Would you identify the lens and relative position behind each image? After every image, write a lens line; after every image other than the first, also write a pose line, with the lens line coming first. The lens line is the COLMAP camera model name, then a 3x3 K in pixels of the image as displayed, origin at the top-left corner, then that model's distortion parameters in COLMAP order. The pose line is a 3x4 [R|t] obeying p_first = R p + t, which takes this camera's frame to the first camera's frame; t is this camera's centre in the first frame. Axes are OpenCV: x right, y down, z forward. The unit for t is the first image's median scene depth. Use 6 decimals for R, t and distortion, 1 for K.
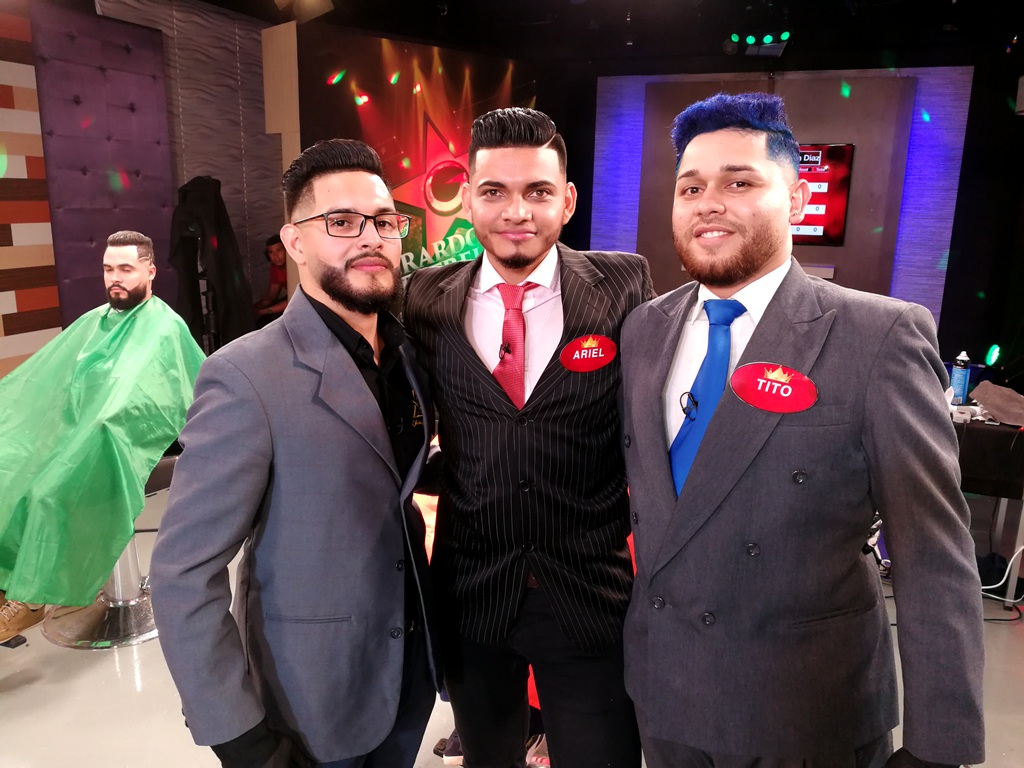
lens RADIAL K [[815.4, 0, 512.0], [0, 815.4, 384.0], [0, 0, 1]] dist [0.023210, -0.043669]
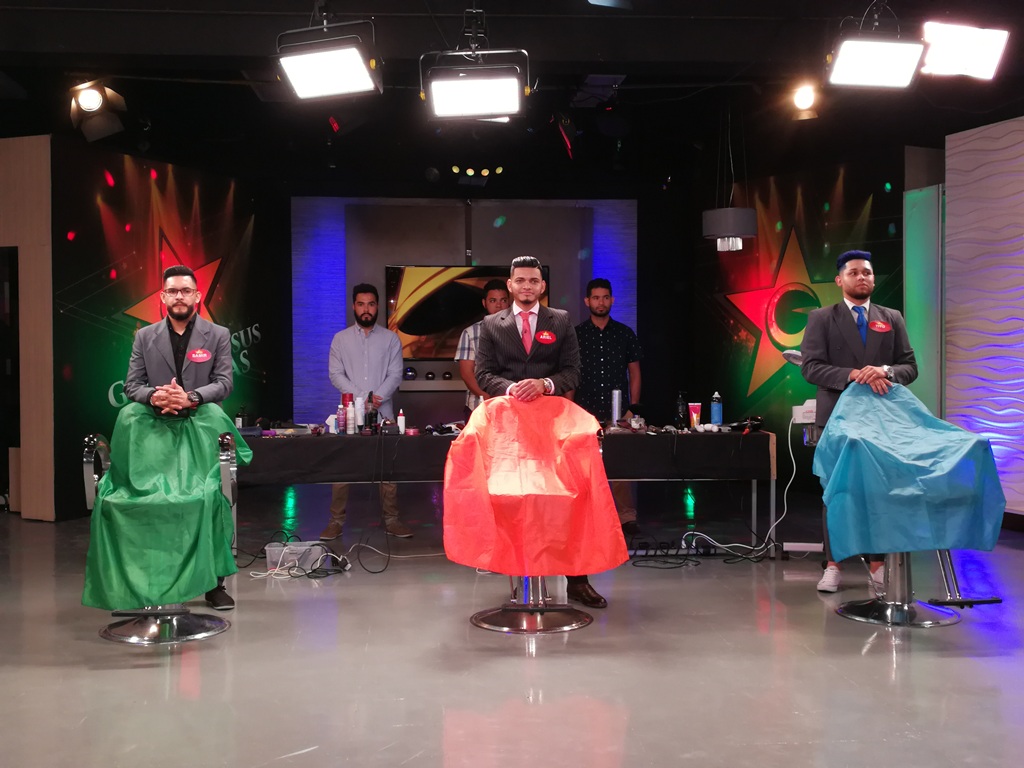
lens RADIAL K [[1164.7, 0, 512.0], [0, 1164.7, 384.0], [0, 0, 1]] dist [0.028986, -0.023920]
pose [[0.900794, -0.036555, 0.432706, -0.323175], [0.120969, 0.978130, -0.169198, 0.123271], [-0.417058, 0.204756, 0.885515, -0.333570]]
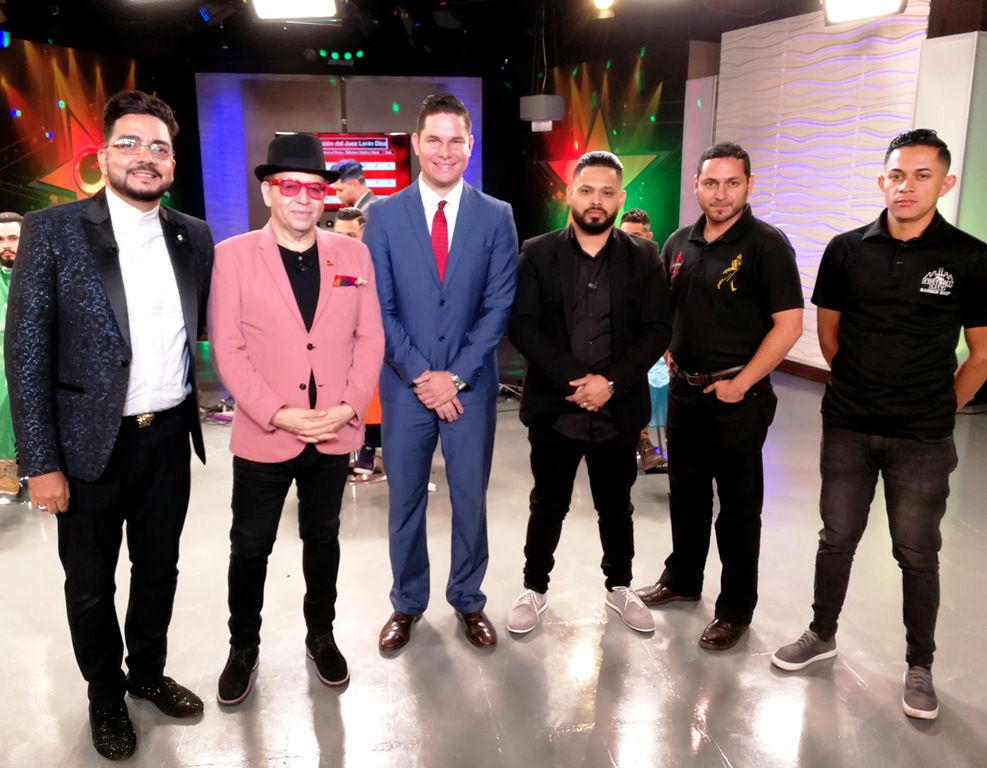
lens RADIAL K [[831.9, 0, 470.2], [0, 831.9, 383.6], [0, 0, 1]] dist [-0.011138, 0.003740]
pose [[0.875908, -0.136471, 0.462776, -0.194148], [0.127066, 0.990551, 0.051609, 0.058139], [-0.465446, 0.013598, 0.884972, -0.259946]]
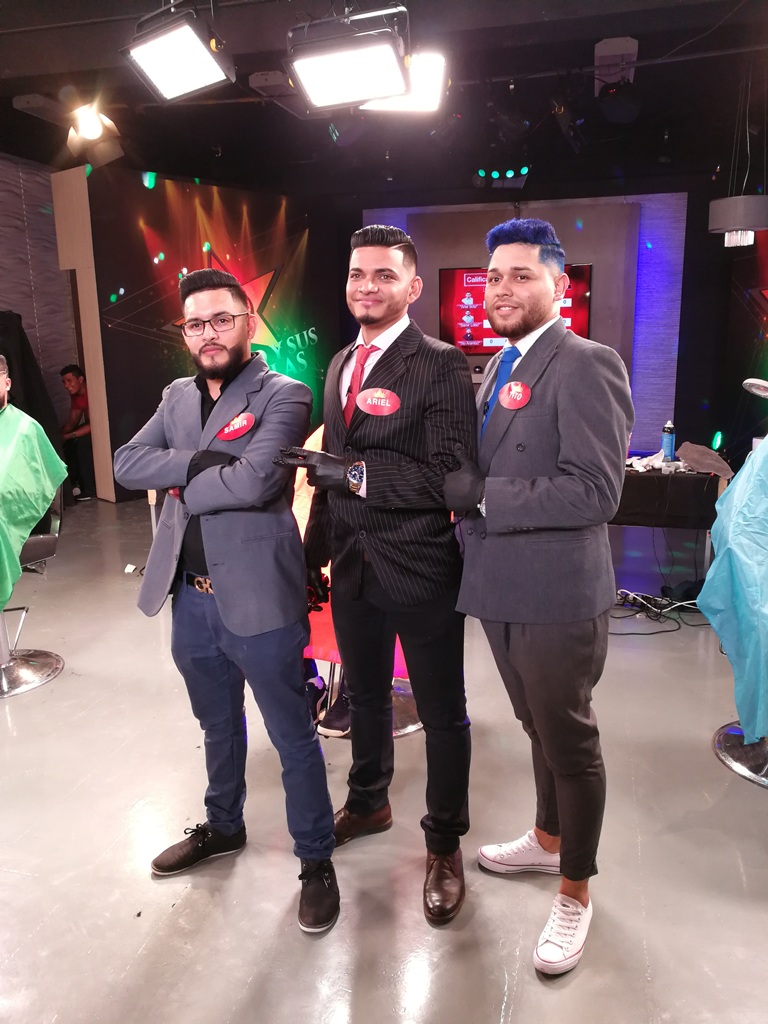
lens RADIAL K [[815.4, 0, 384.0], [0, 815.4, 512.0], [0, 0, 1]] dist [0.023210, -0.043669]
pose [[0.991780, -0.064636, 0.110434, -0.017114], [0.065174, 0.997873, -0.001266, 0.037107], [-0.110117, 0.008453, 0.993883, -0.103540]]
